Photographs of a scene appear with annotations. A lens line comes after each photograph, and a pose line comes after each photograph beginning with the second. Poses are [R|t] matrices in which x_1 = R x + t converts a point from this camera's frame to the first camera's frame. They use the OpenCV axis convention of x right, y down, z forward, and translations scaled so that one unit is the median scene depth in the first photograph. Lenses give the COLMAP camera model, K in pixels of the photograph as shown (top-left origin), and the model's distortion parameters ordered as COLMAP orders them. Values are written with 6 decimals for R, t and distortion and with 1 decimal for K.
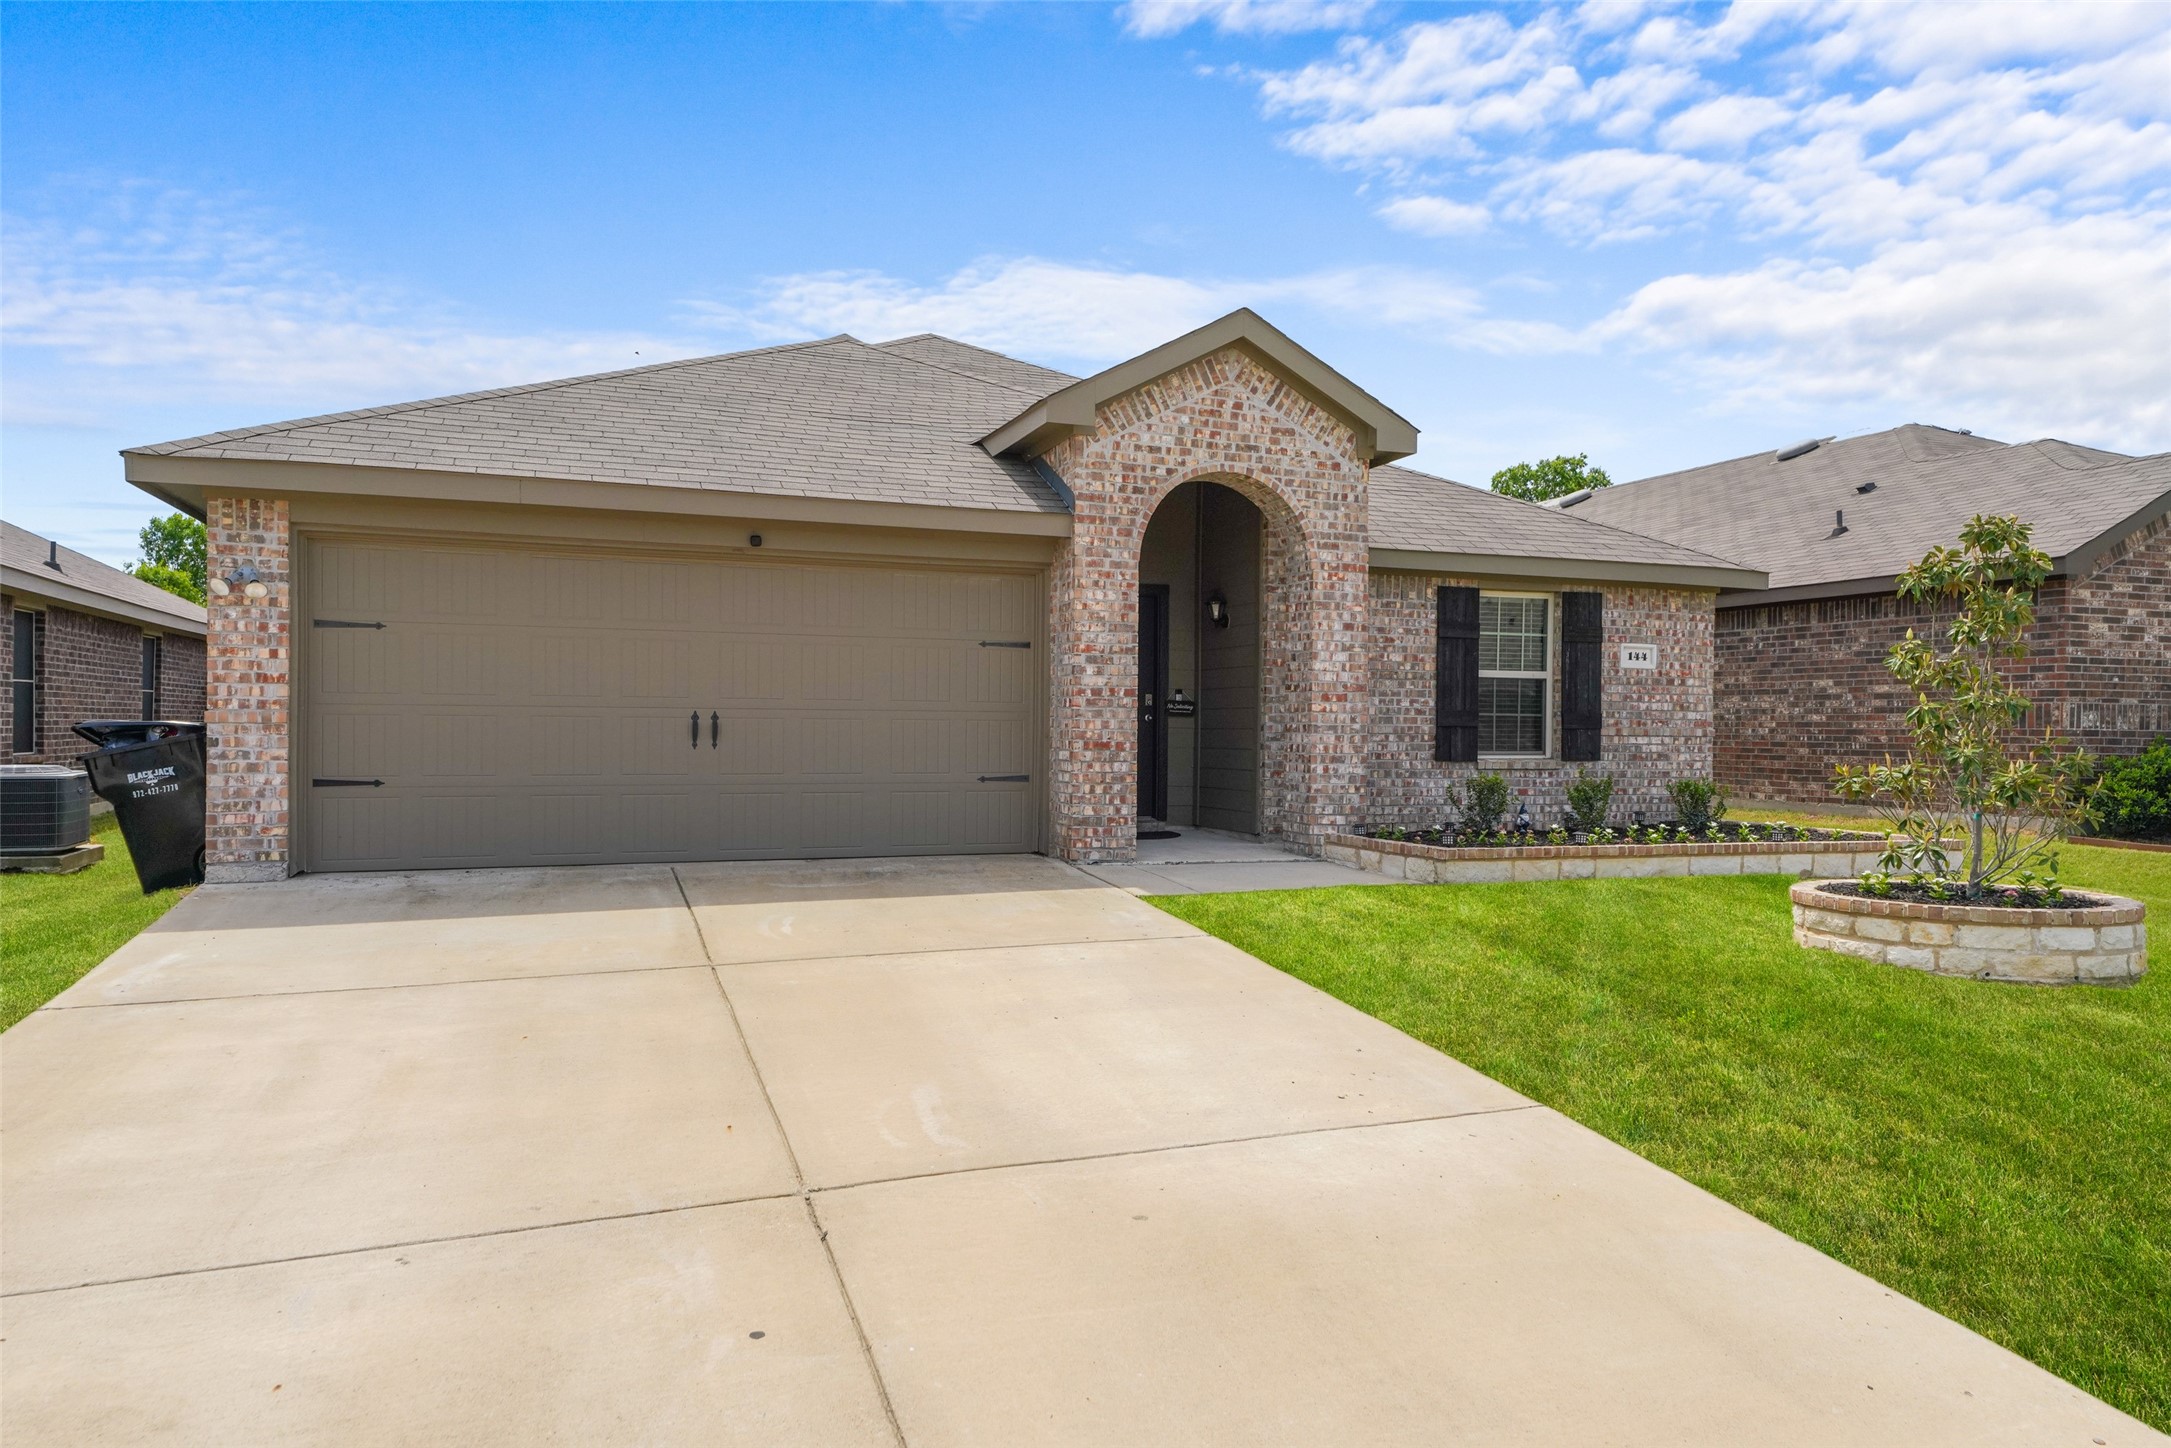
lens RADIAL K [[1388.4, 0, 1073.4], [0, 1388.4, 727.6], [0, 0, 1]] dist [0.059600, -0.026454]
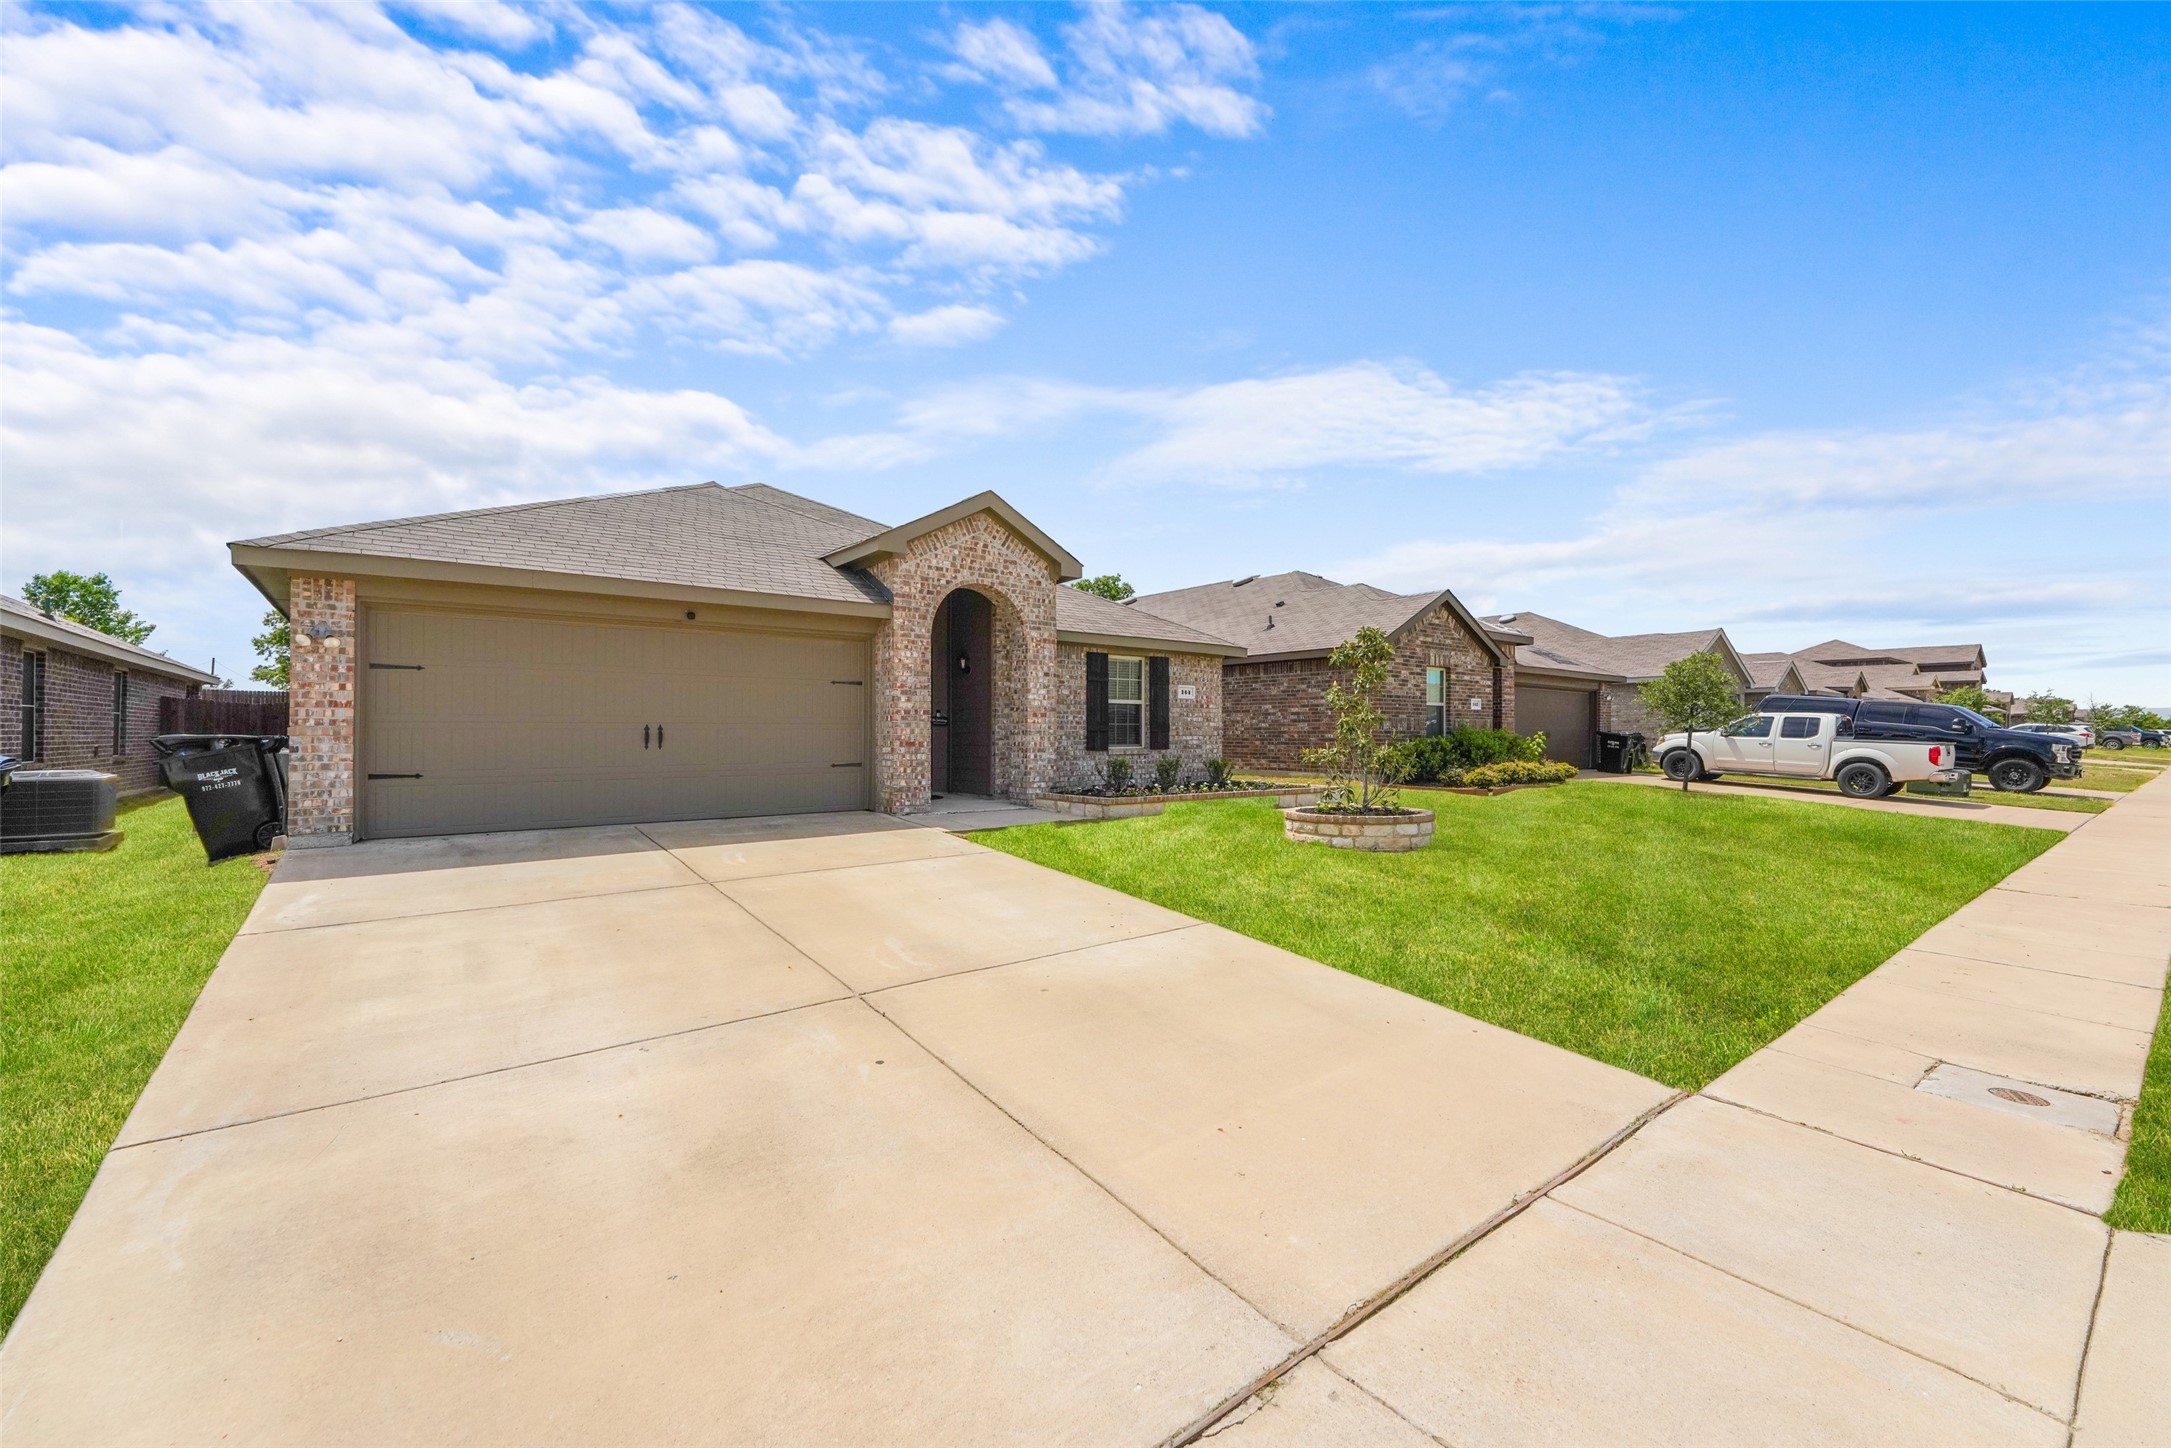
lens RADIAL K [[870.5, 0, 1075.5], [0, 870.5, 721.0], [0, 0, 1]] dist [0.000438, -0.000439]
pose [[0.952411, -0.005186, 0.304774, -0.104577], [0.009552, 0.999872, -0.012836, 0.000529], [-0.304669, 0.015137, 0.952338, -0.055161]]
